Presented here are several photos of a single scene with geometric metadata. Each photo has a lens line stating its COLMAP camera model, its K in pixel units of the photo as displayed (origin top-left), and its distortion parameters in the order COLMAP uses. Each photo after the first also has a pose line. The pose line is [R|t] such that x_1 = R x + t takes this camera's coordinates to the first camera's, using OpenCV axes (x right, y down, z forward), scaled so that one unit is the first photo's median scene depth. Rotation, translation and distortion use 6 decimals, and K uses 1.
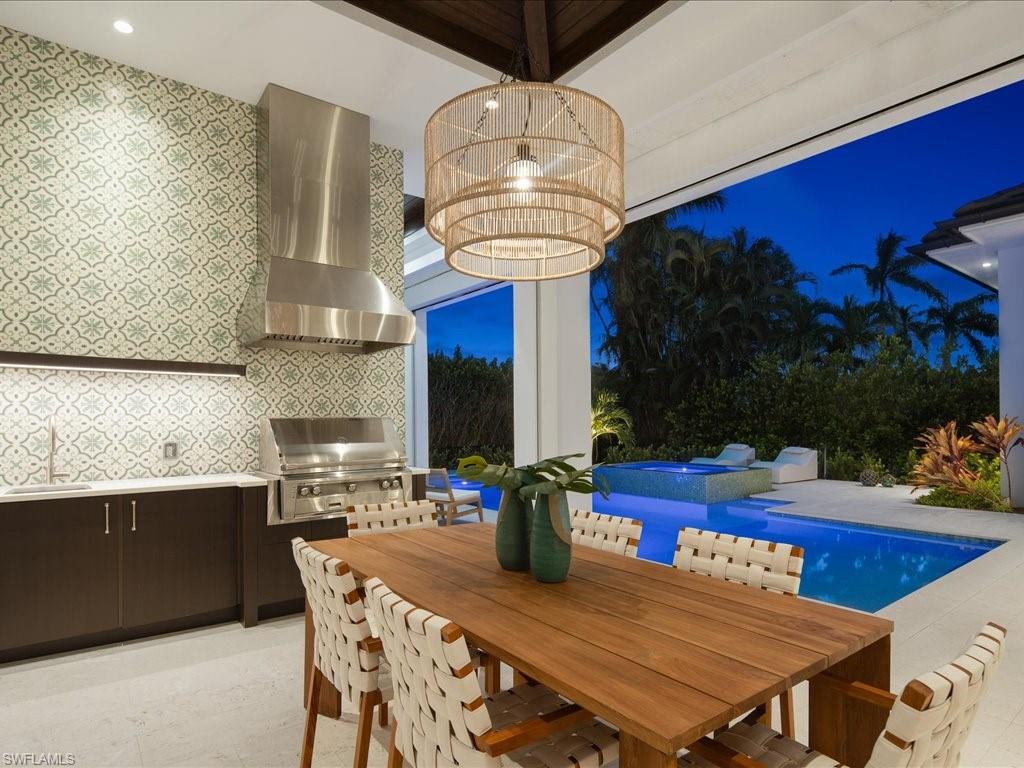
lens RADIAL K [[574.8, 0, 518.4], [0, 574.8, 417.7], [0, 0, 1]] dist [0.014430, -0.010467]
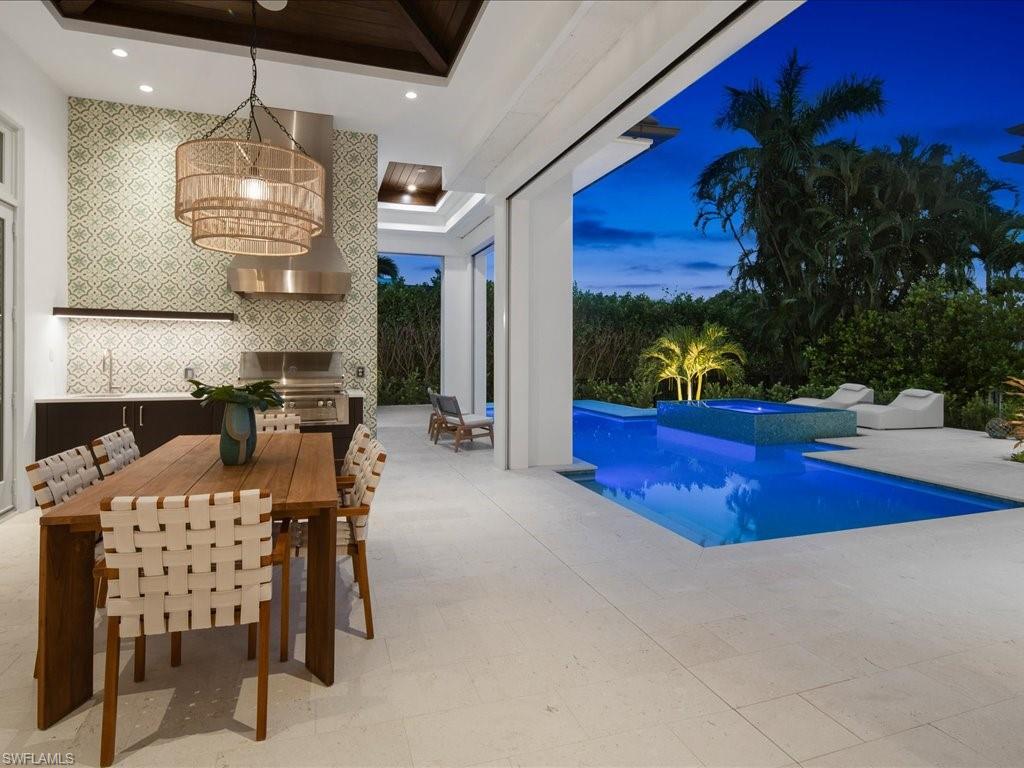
lens RADIAL K [[574.8, 0, 504.4], [0, 574.8, 353.5], [0, 0, 1]] dist [0.014430, -0.010467]
pose [[0.942902, 0.011732, -0.332864, 0.620682], [-0.009704, 0.999923, 0.007756, -0.011436], [0.332929, -0.004083, 0.942943, -0.089994]]
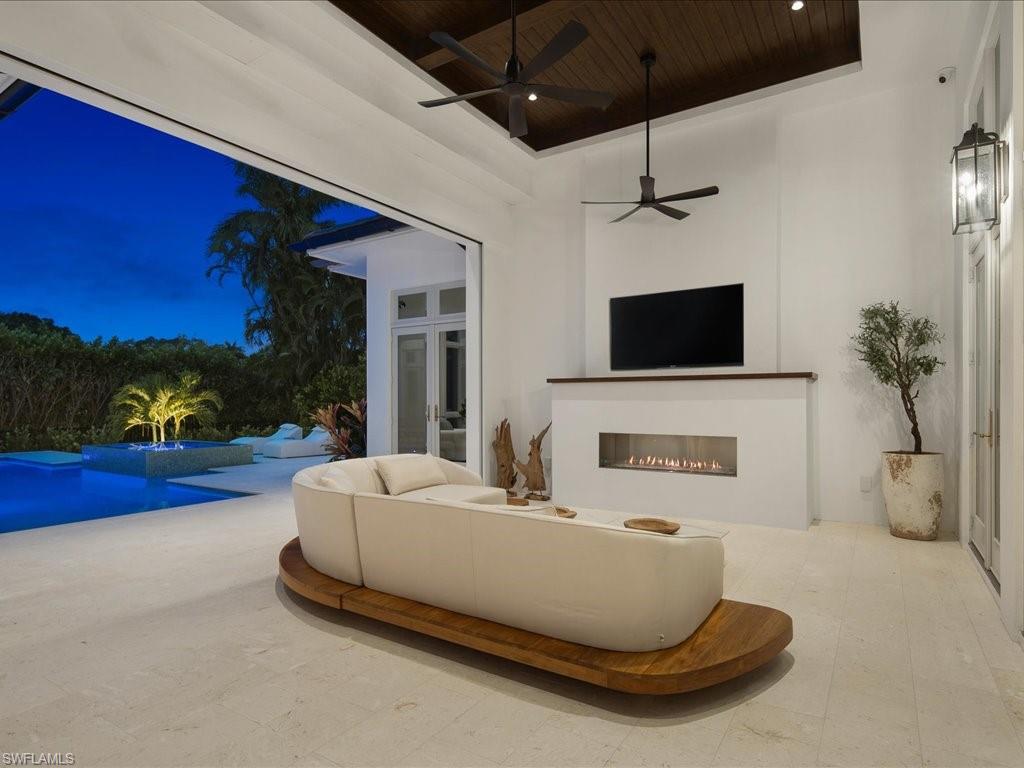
lens RADIAL K [[574.8, 0, 507.8], [0, 574.8, 406.6], [0, 0, 1]] dist [0.014430, -0.010467]
pose [[0.942966, 0.004172, 0.332862, 1.507547], [-0.007951, 0.999918, 0.009992, -0.008354], [-0.332793, -0.012069, 0.942923, -0.685226]]
